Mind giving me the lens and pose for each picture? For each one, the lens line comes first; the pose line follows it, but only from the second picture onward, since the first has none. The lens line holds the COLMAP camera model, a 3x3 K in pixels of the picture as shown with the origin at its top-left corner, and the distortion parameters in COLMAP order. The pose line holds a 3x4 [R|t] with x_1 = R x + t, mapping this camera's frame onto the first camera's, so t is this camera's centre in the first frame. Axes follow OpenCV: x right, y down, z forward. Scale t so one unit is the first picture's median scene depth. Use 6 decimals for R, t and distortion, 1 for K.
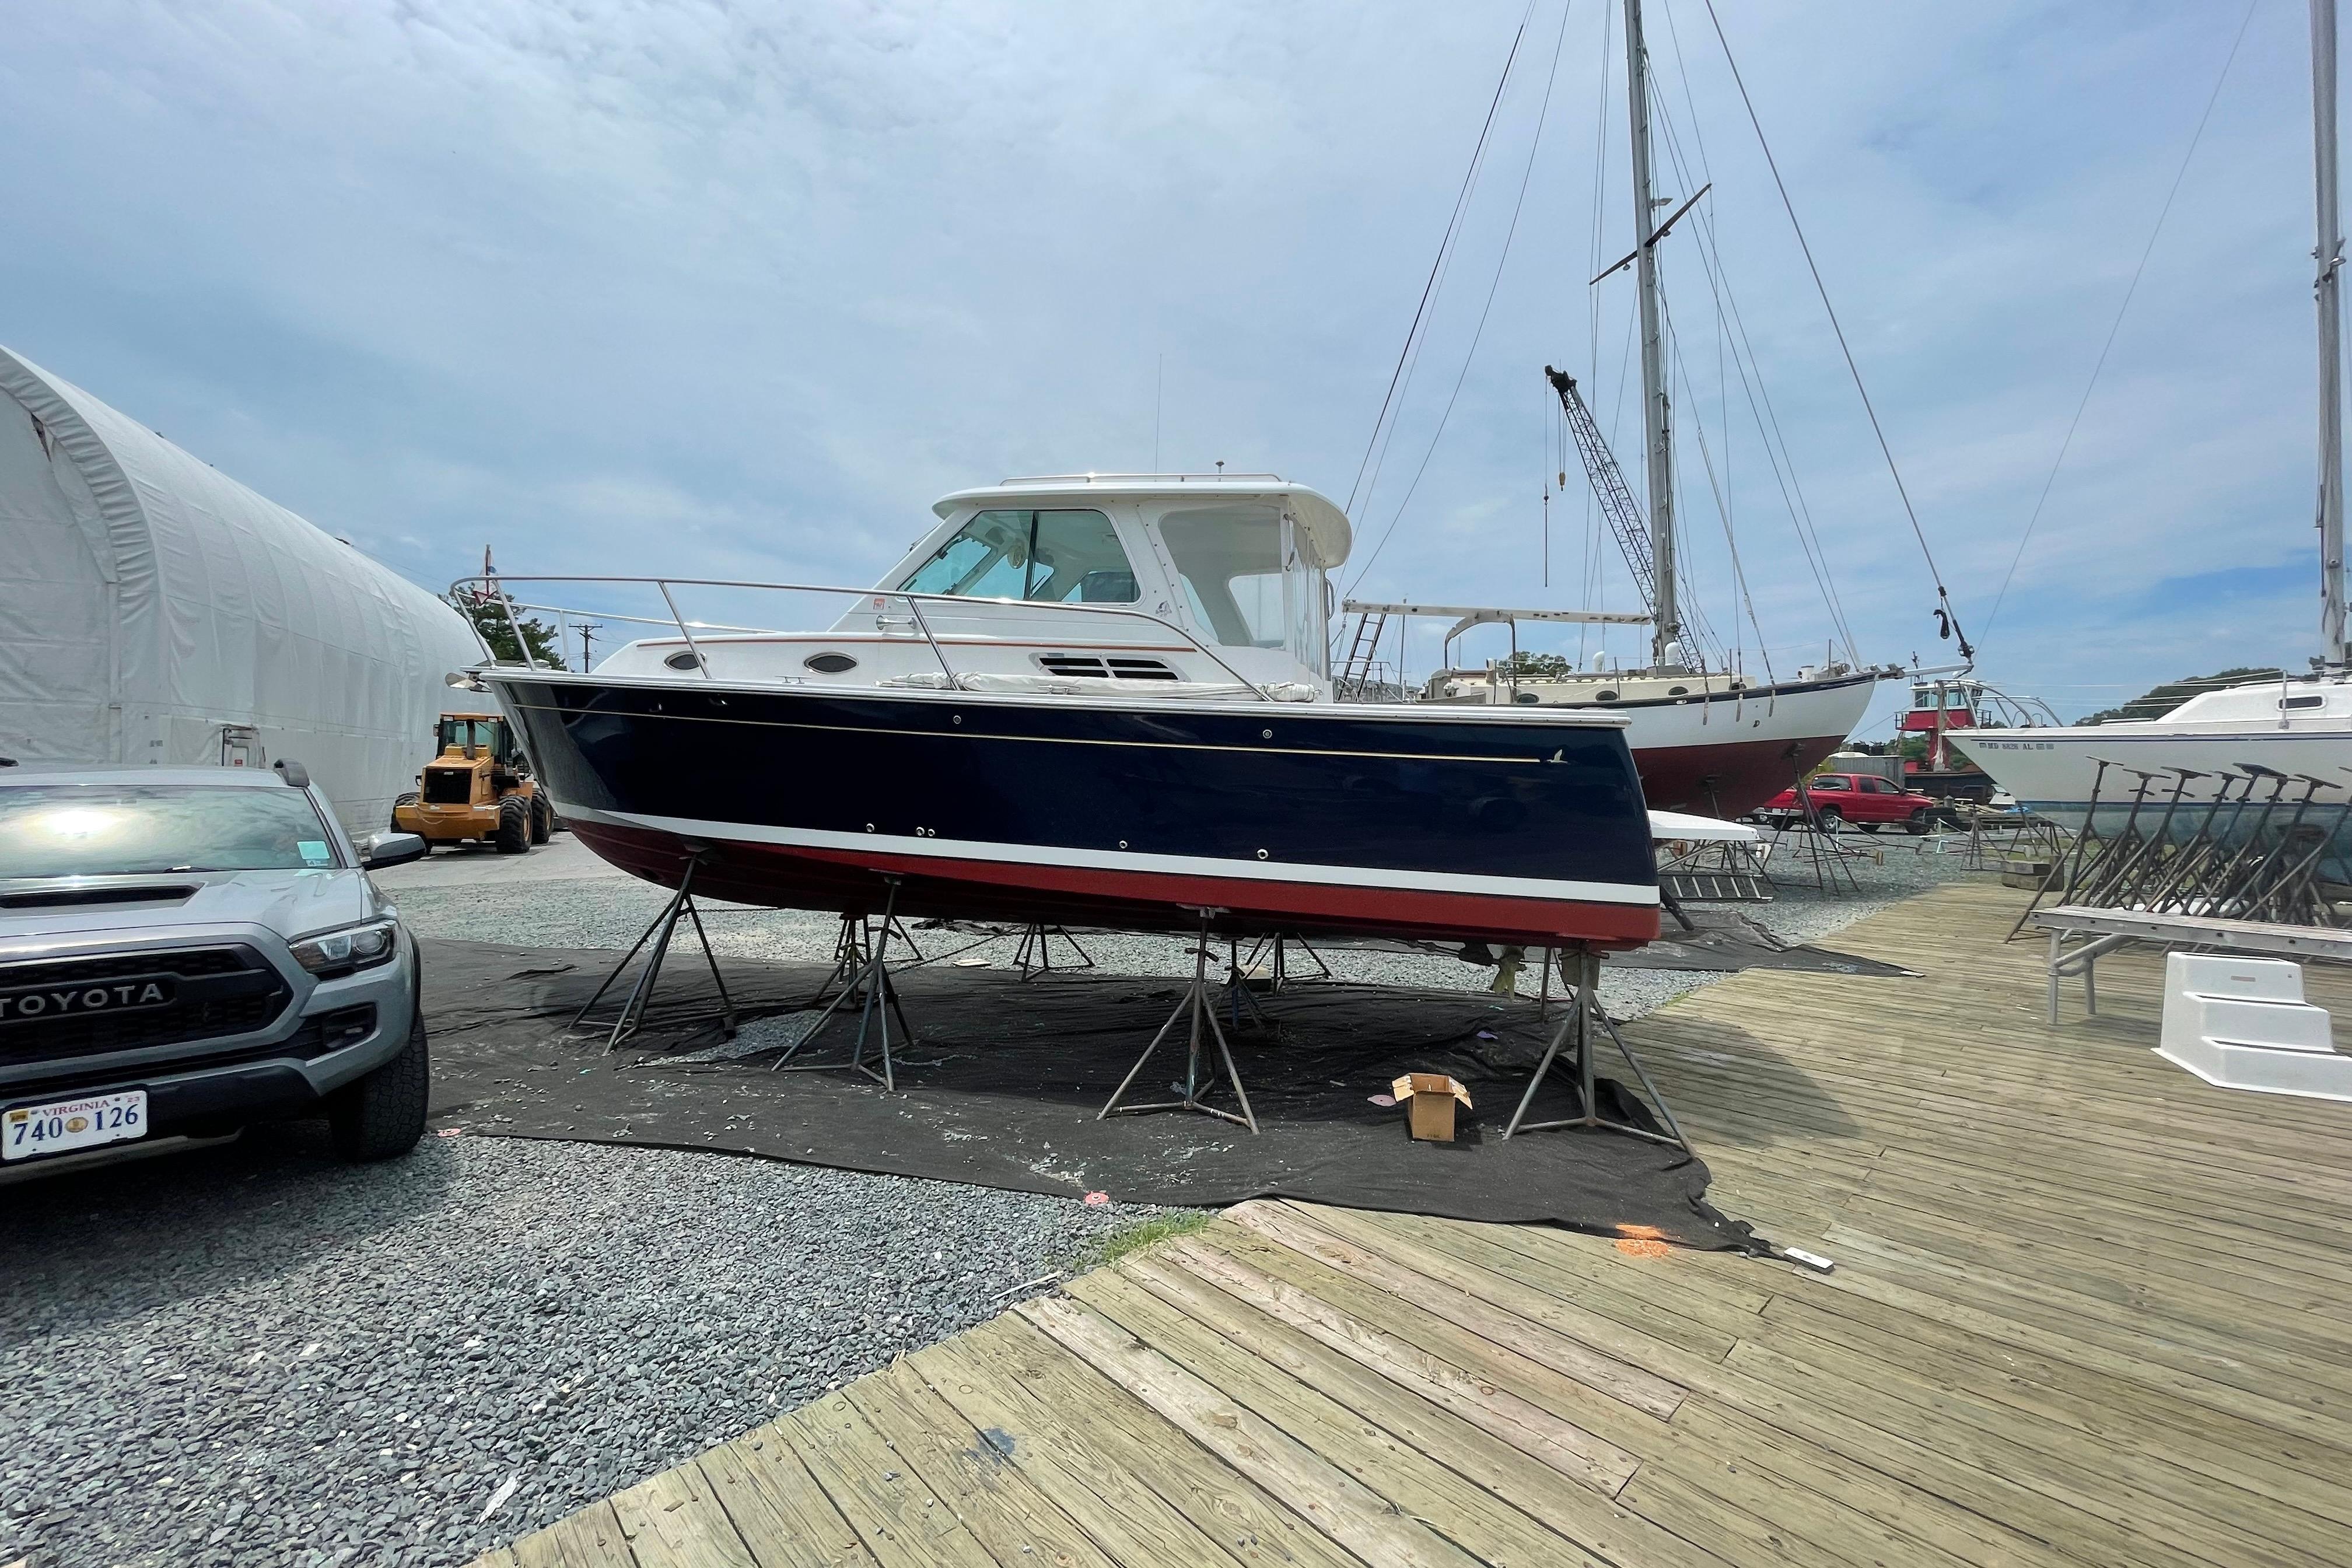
lens RADIAL K [[943.1, 0, 1176.0], [0, 943.1, 784.0], [0, 0, 1]] dist [-0.001936, -0.000200]
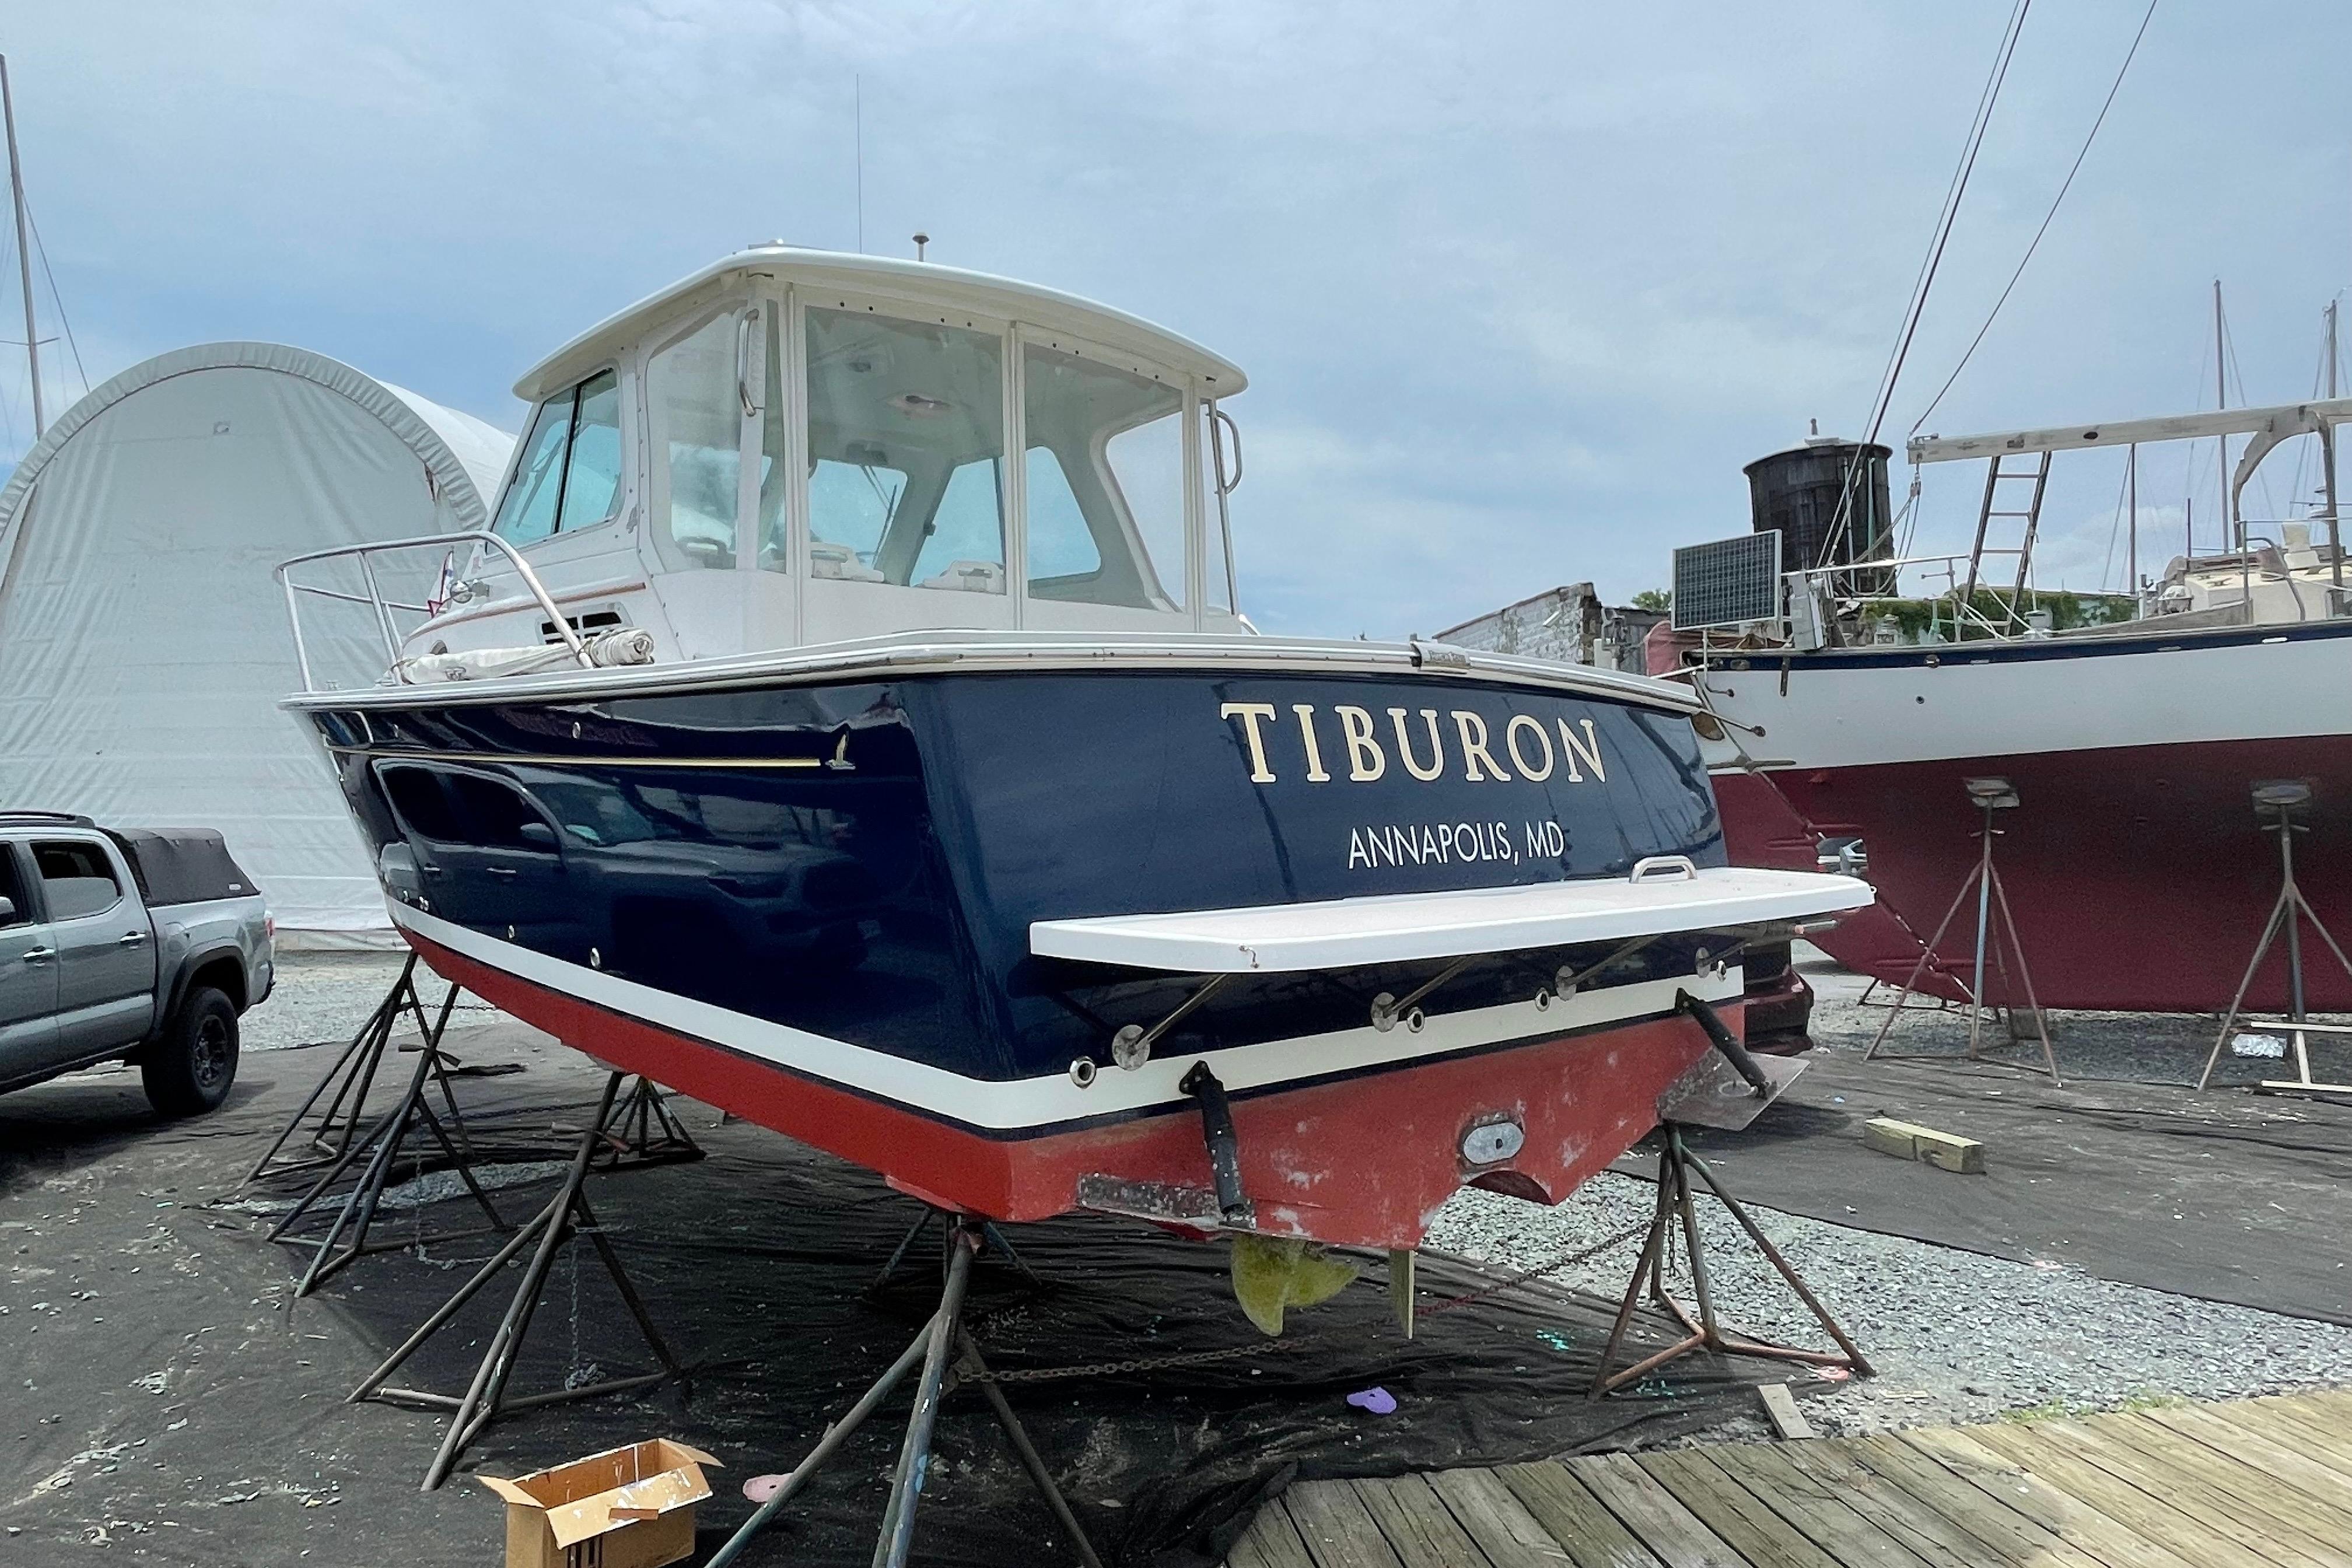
lens RADIAL K [[1460.6, 0, 1176.0], [0, 1460.6, 784.0], [0, 0, 1]] dist [-0.000168, -0.001069]
pose [[0.829846, -0.028436, -0.557268, 0.719318], [0.011763, 0.999370, -0.033478, 0.007247], [0.557869, 0.021226, 0.829658, 0.439036]]
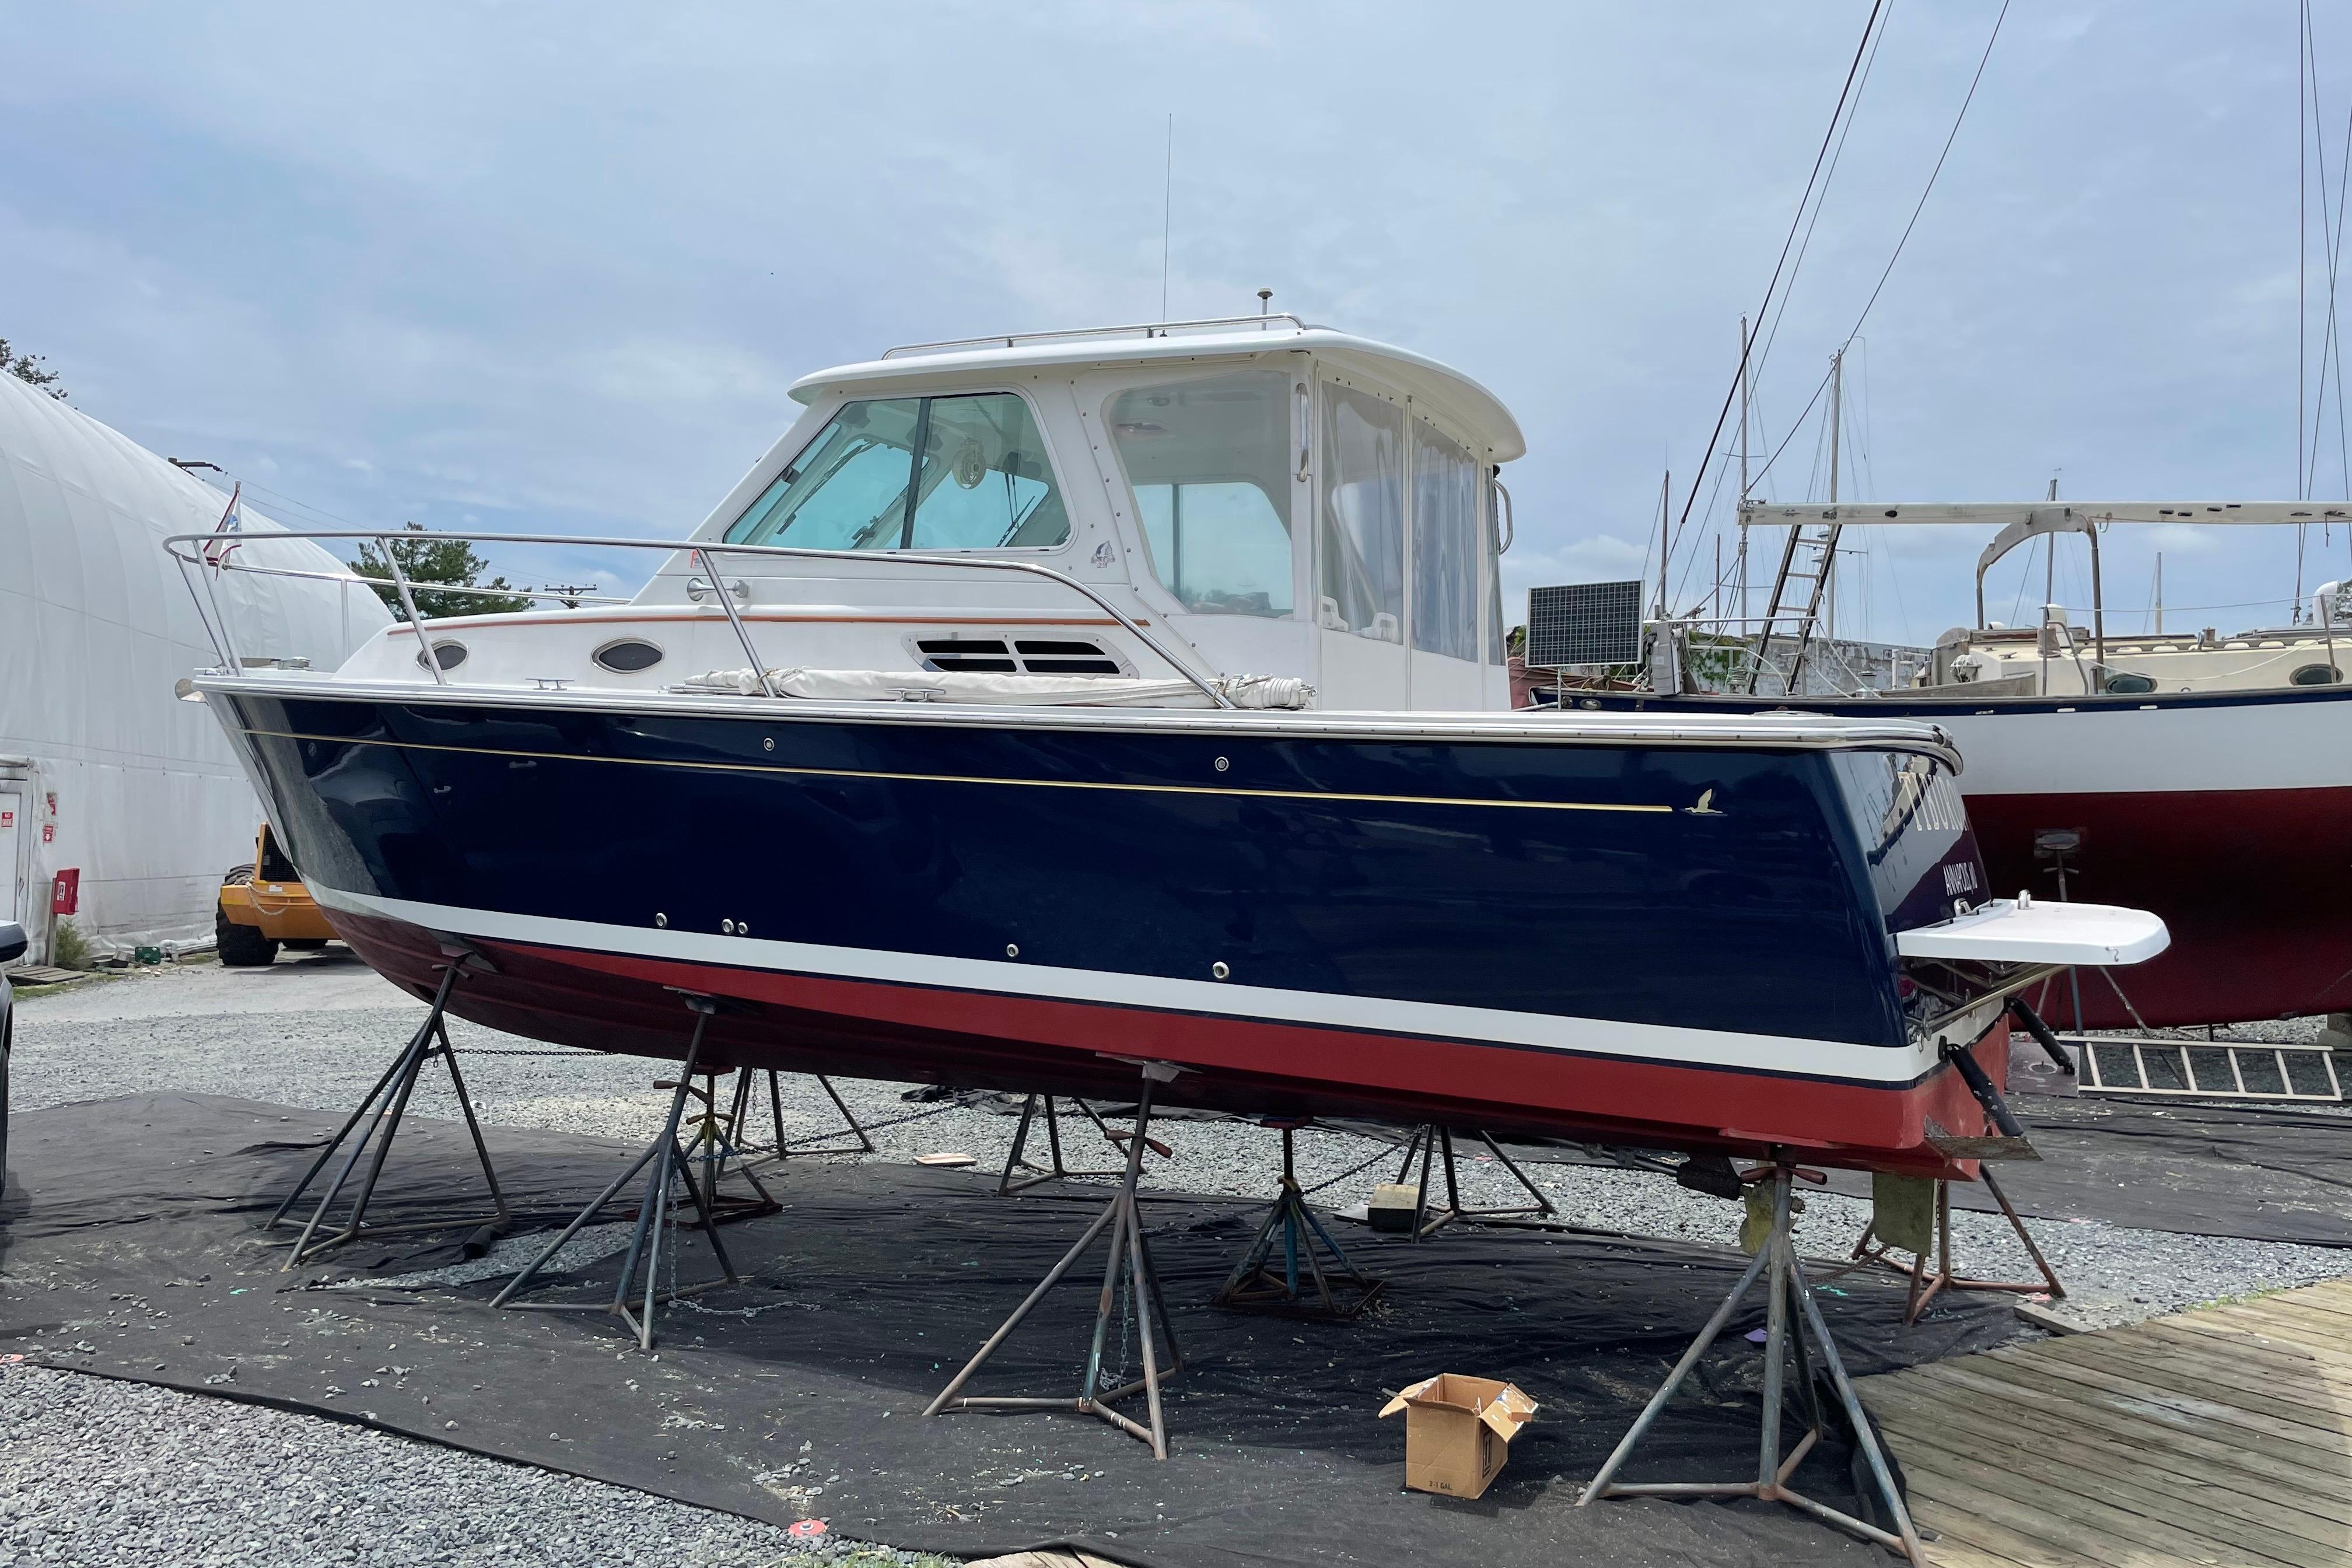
lens RADIAL K [[1769.3, 0, 1177.1], [0, 1769.3, 773.5], [0, 0, 1]] dist [0.091877, -0.122874]
pose [[0.970800, -0.006719, -0.239796, 0.287612], [-0.004362, 0.998948, -0.045650, 0.002339], [0.239851, 0.045363, 0.969749, -0.060379]]
